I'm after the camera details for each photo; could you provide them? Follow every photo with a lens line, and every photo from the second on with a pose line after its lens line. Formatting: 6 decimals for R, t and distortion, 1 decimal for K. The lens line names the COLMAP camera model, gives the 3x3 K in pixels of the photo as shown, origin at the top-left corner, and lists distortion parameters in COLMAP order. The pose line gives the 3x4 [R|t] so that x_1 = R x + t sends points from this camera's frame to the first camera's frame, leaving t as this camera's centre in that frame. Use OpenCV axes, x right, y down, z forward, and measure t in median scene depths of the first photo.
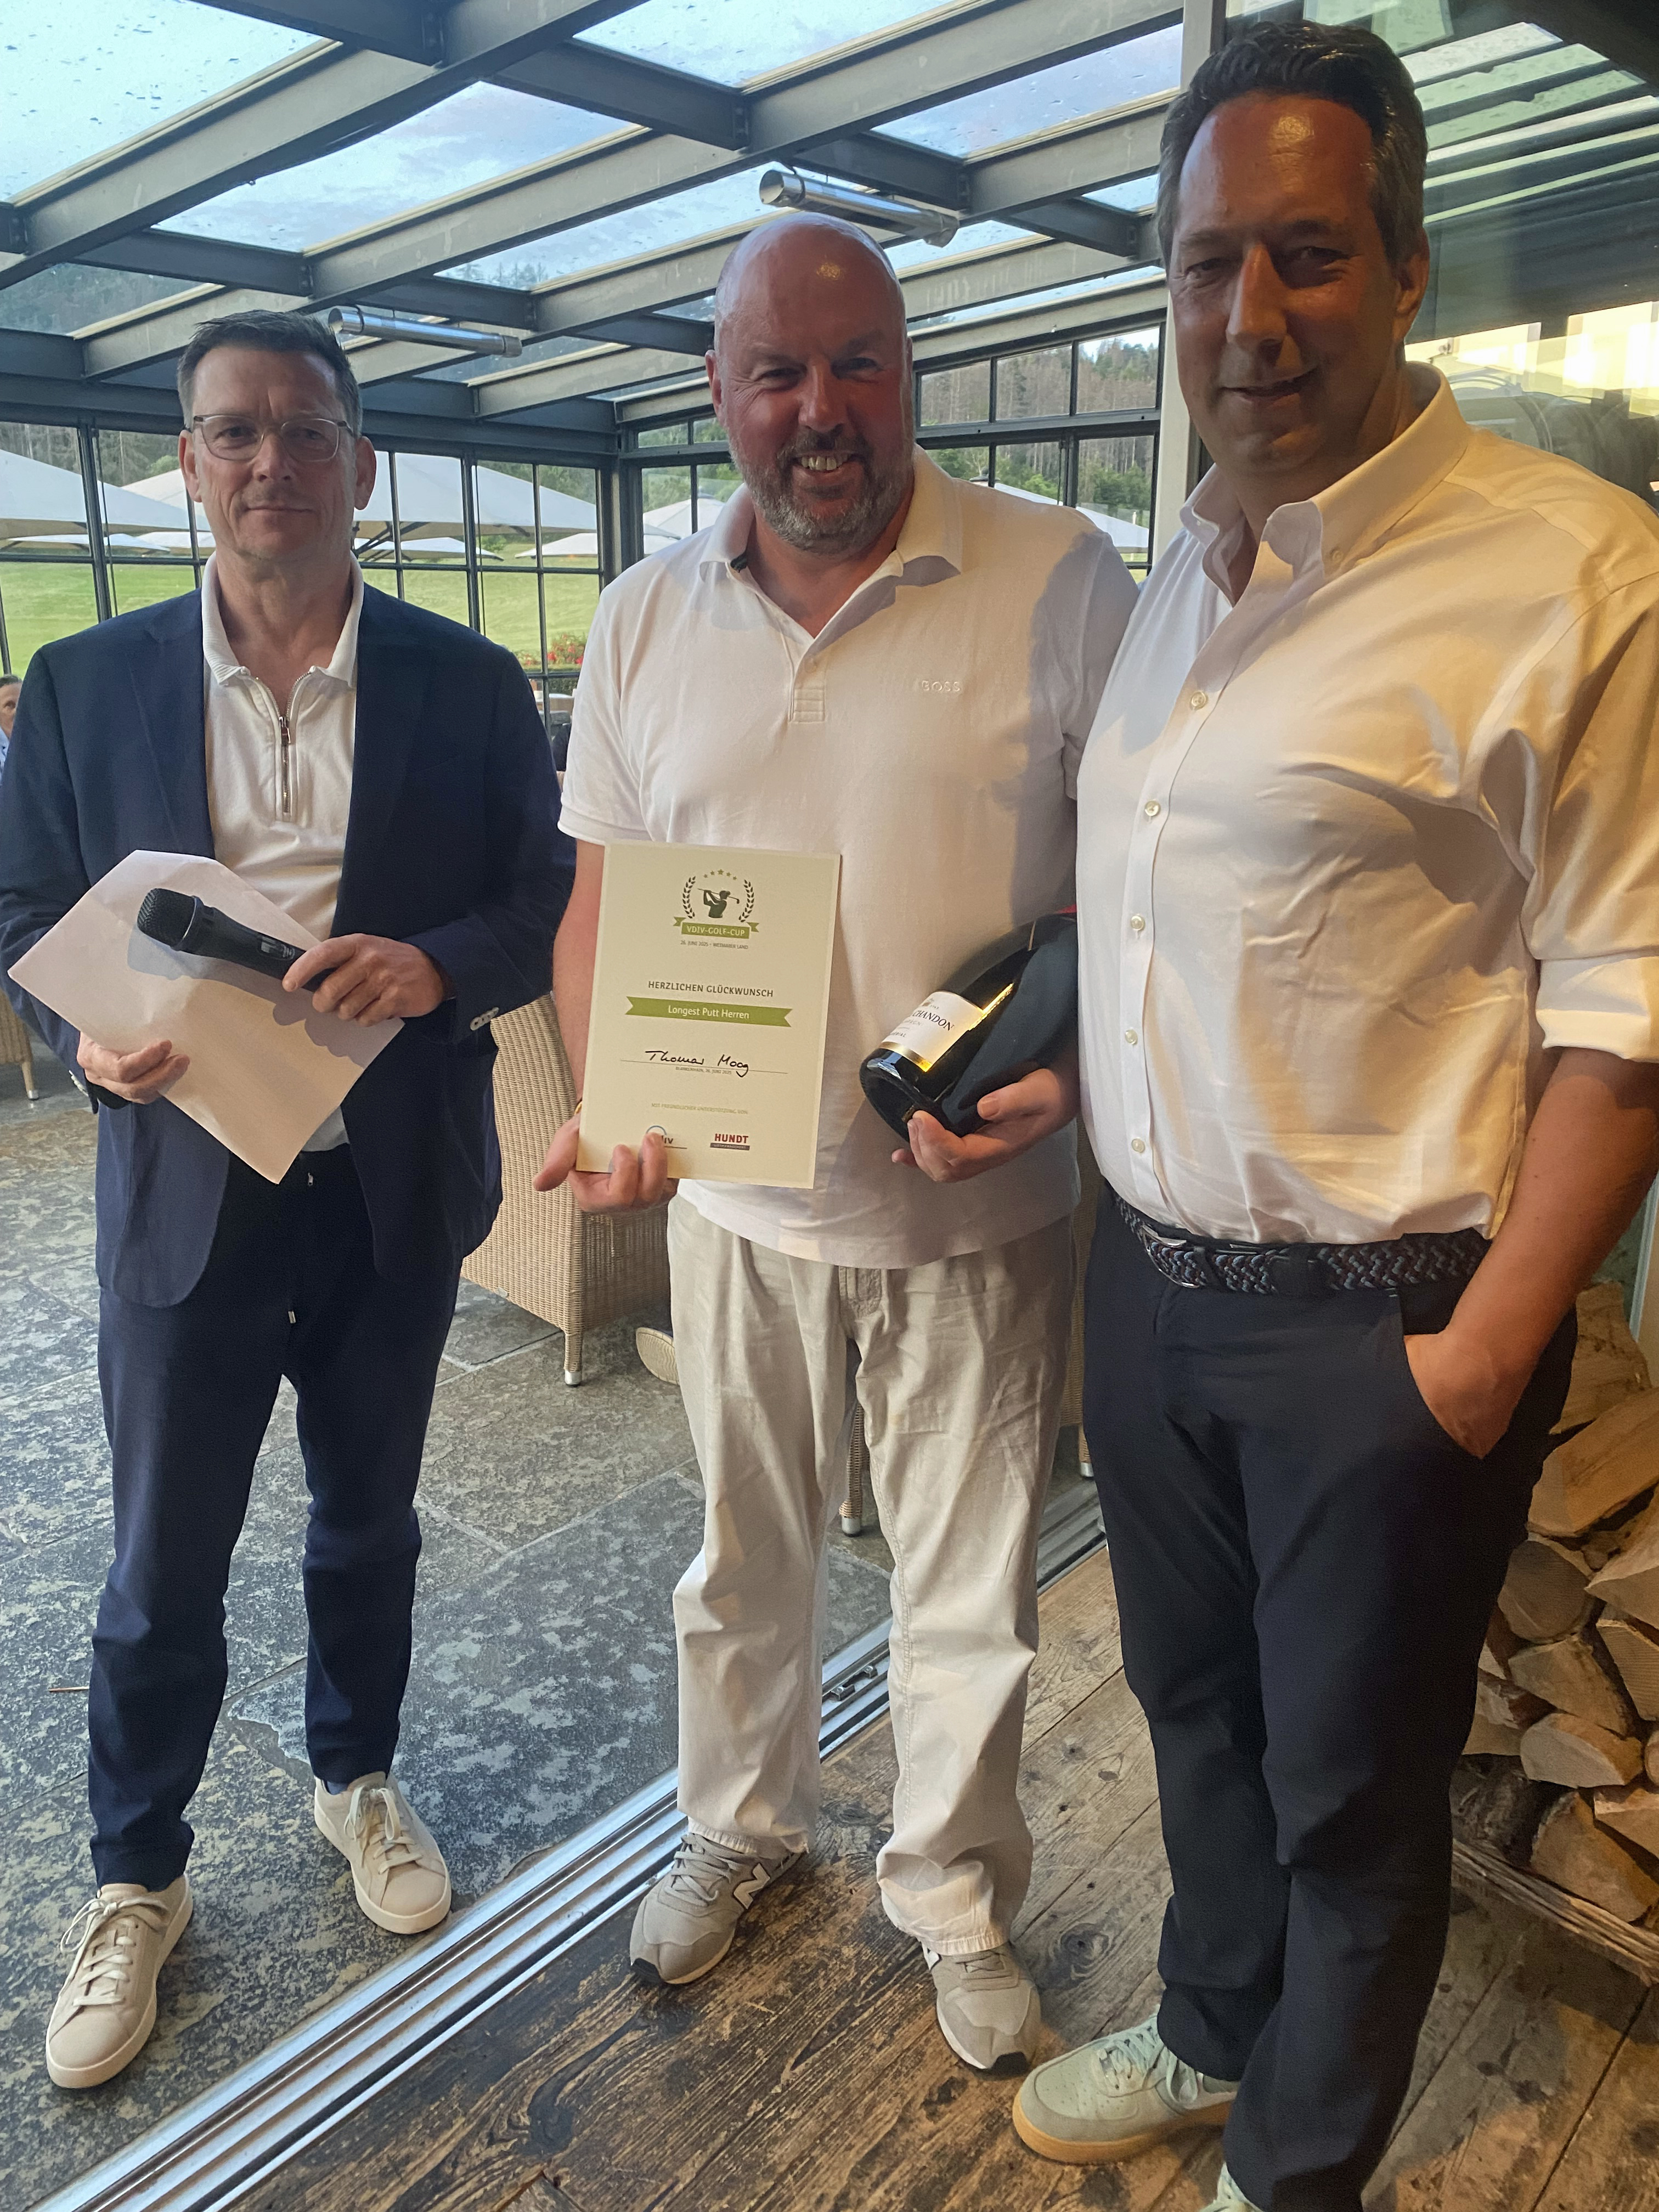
lens RADIAL K [[1684.6, 0, 829.9], [0, 1684.6, 1085.8], [0, 0, 1]] dist [0.025998, -0.021868]
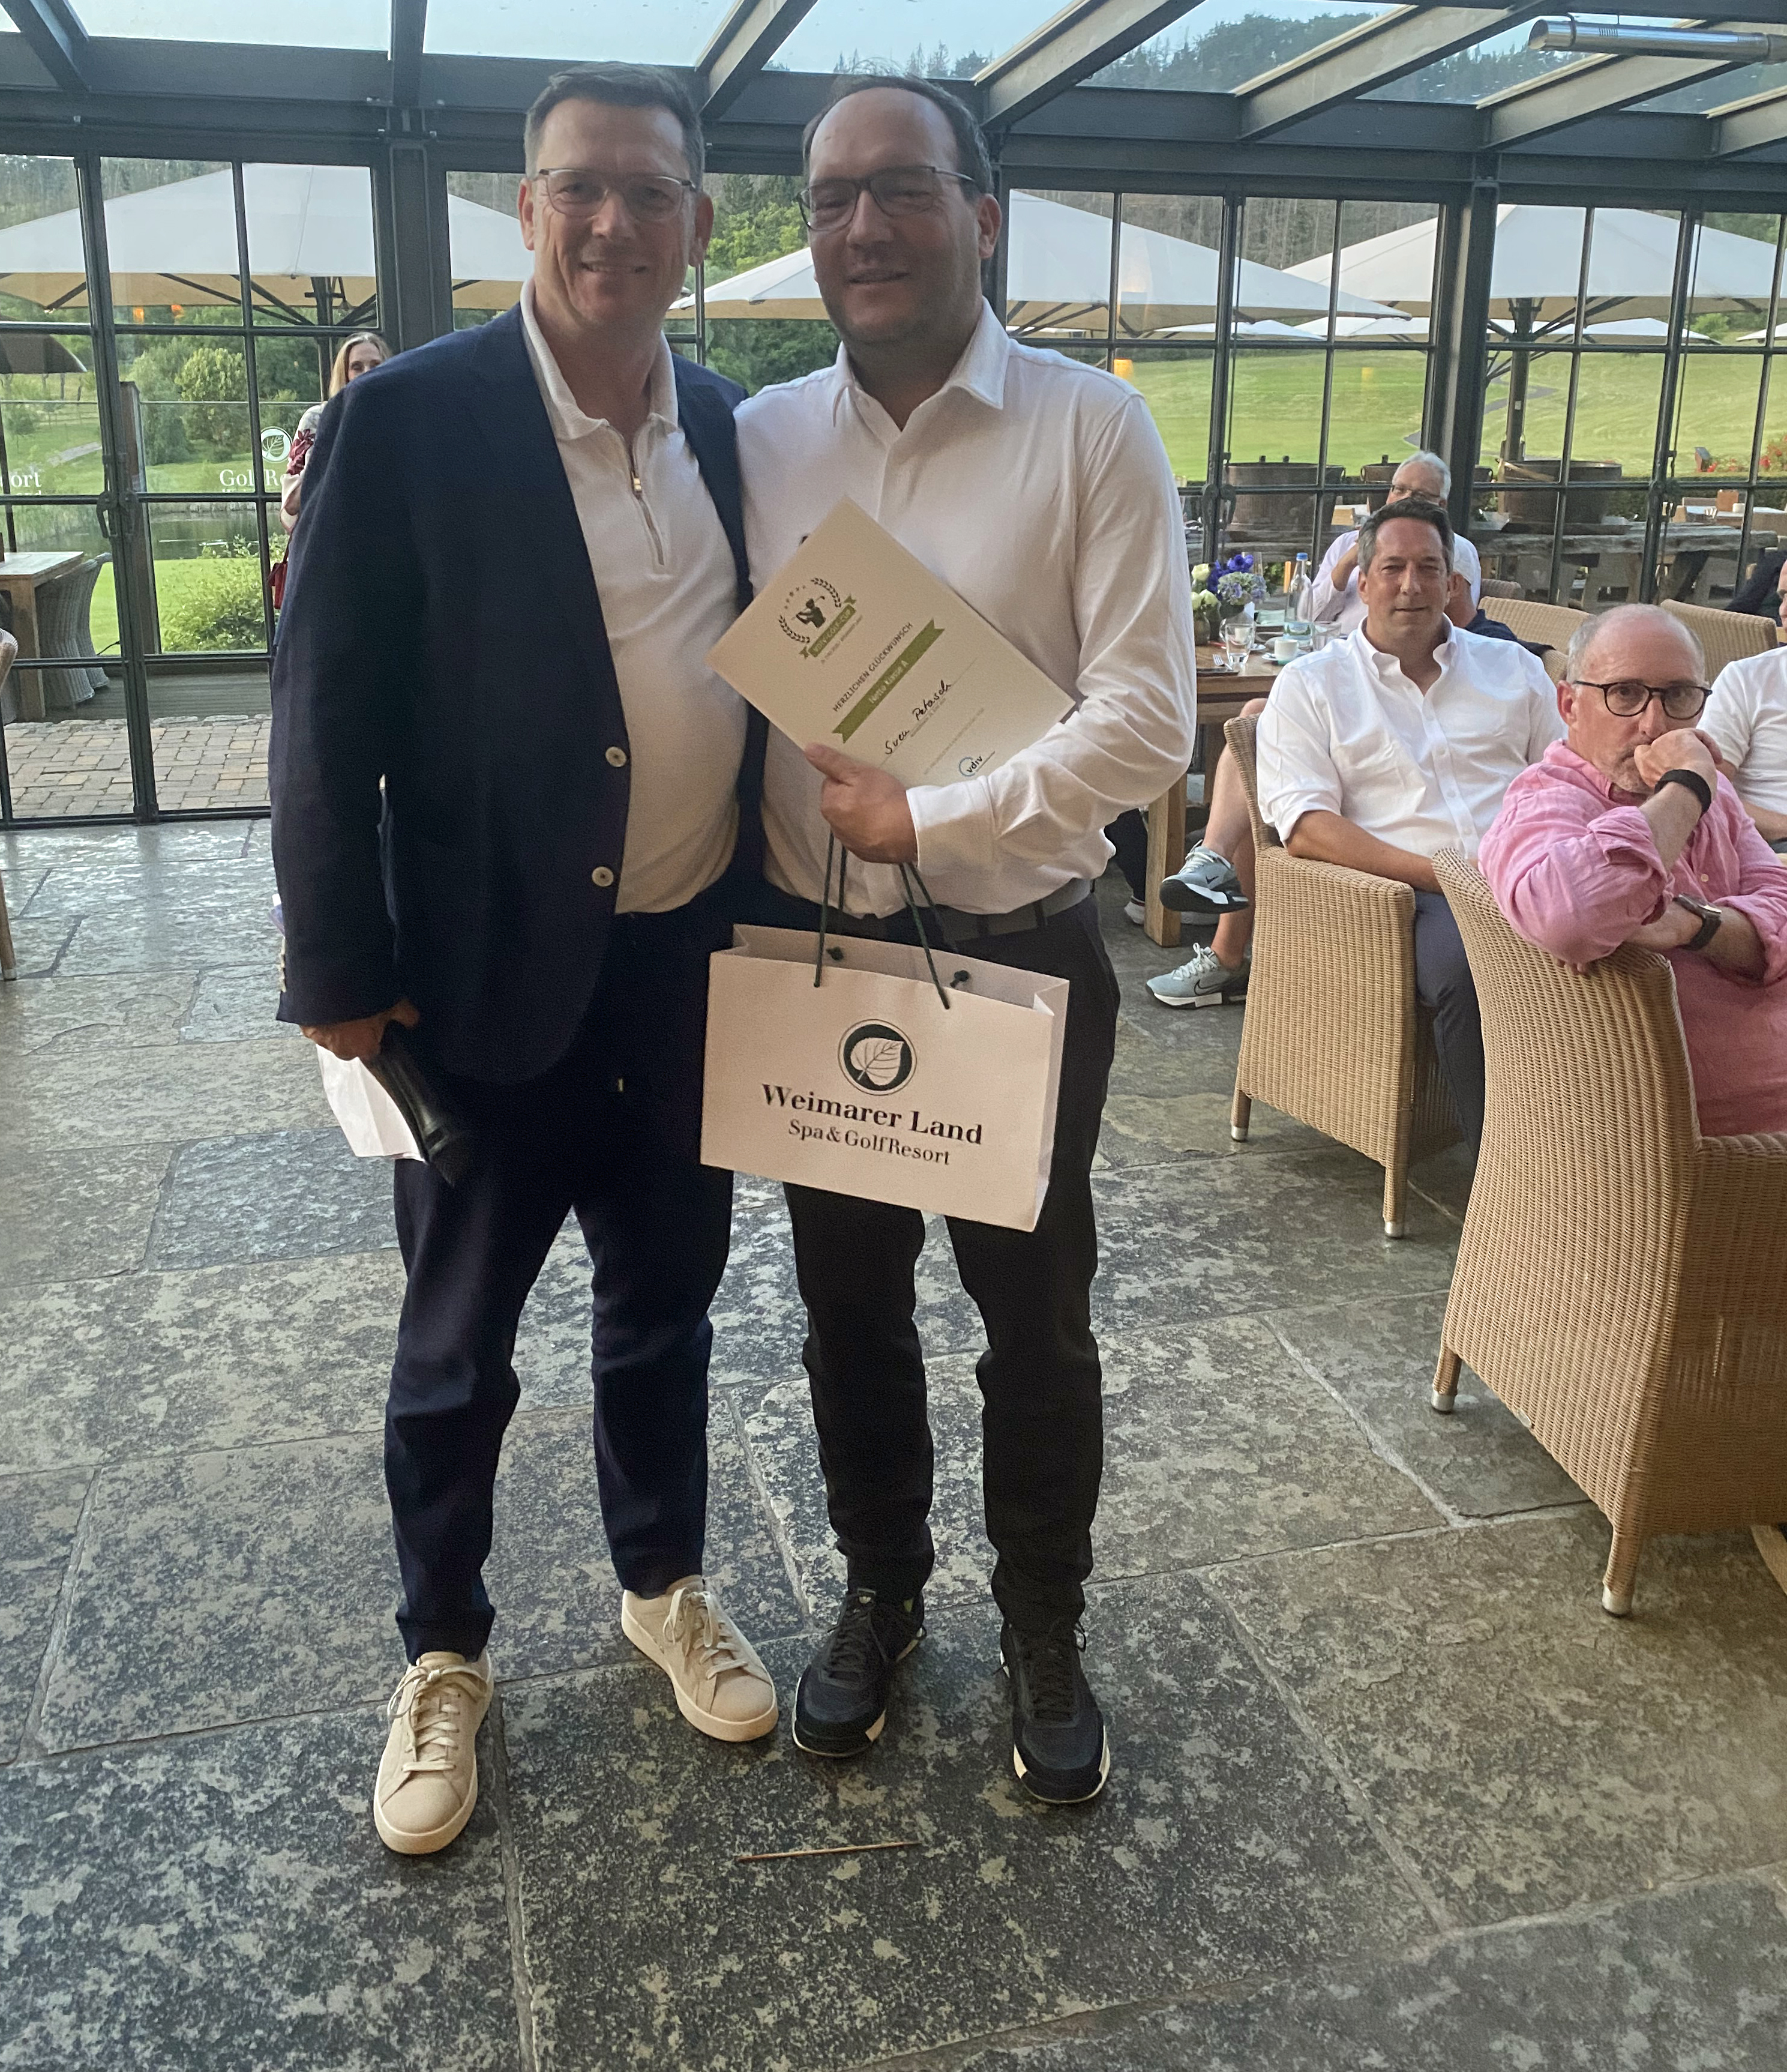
lens RADIAL K [[1844.7, 0, 860.9], [0, 1844.7, 848.5], [0, 0, 1]] dist [0.023737, -0.020001]
pose [[0.823237, 0.137664, -0.550753, -0.052002], [-0.160012, 0.987086, 0.007551, -0.074383], [0.544681, 0.081911, 0.834634, 0.301938]]
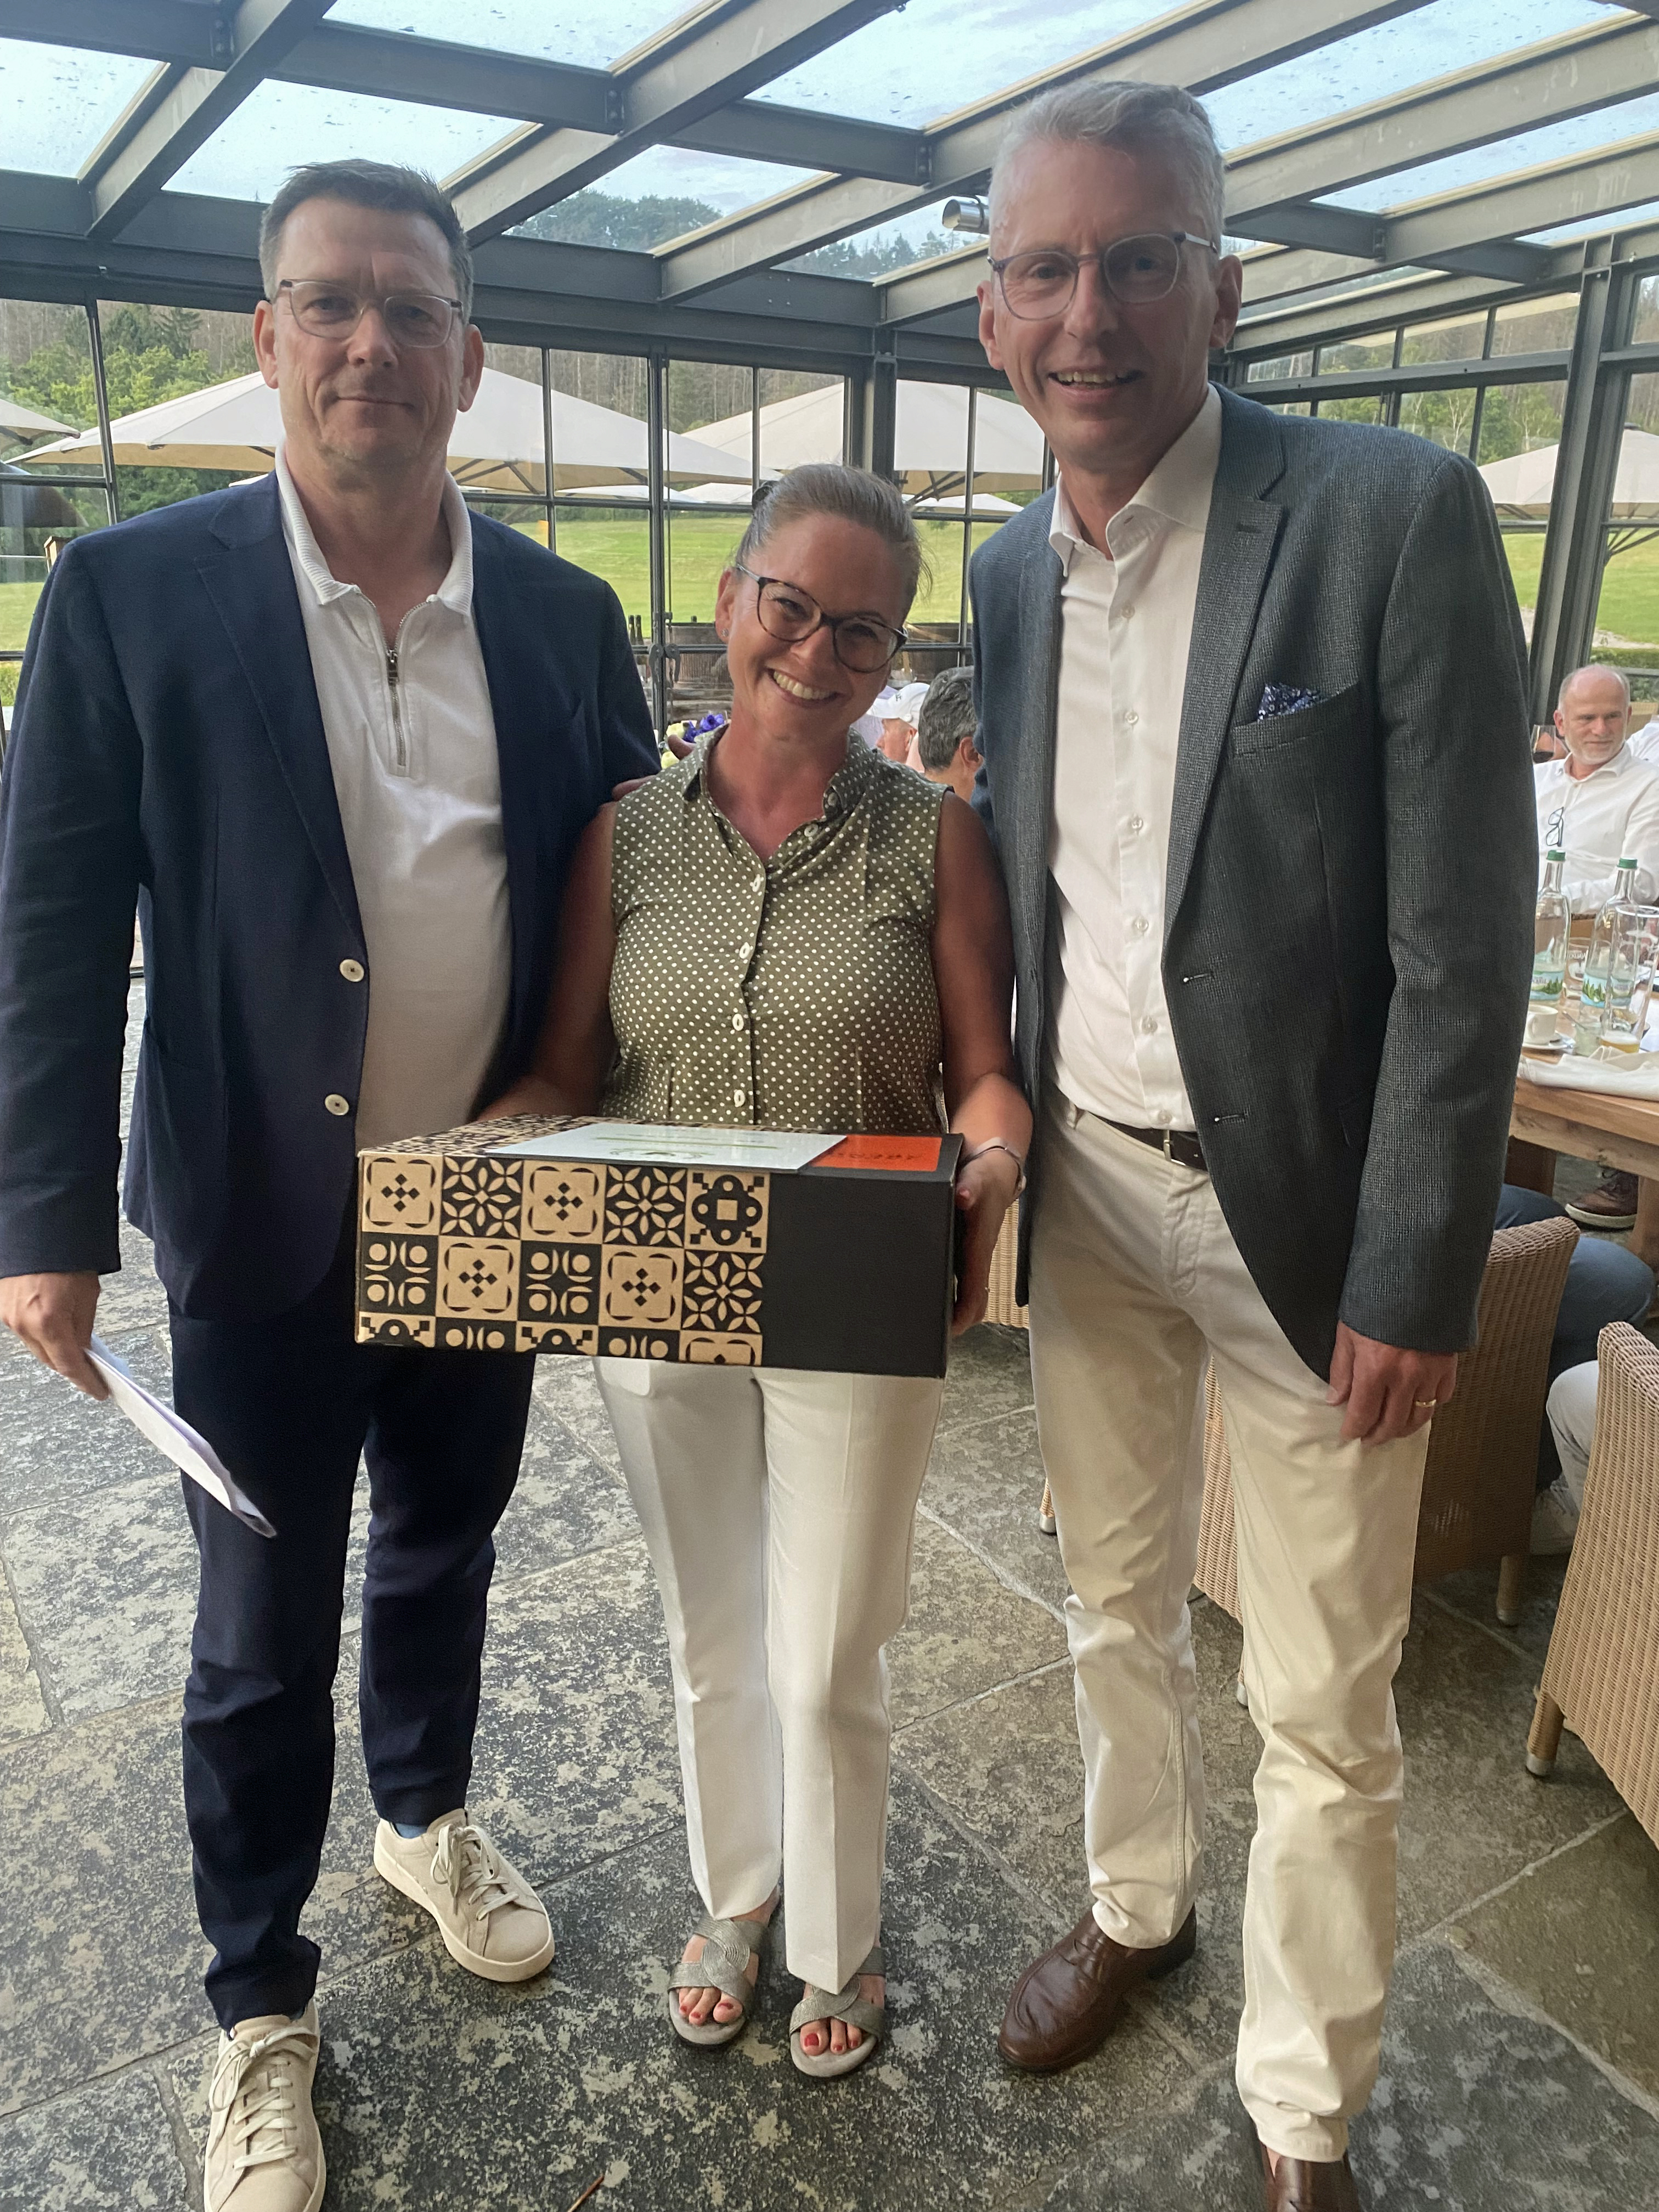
lens RADIAL K [[1684.6, 0, 846.2], [0, 1684.6, 1112.3], [0, 0, 1]] dist [0.025998, -0.021868]
pose [[0.963411, 0.098106, -0.249427, -0.194994], [-0.090256, 0.995001, 0.042746, -0.089065], [0.252374, -0.018670, 0.967450, 0.366264]]
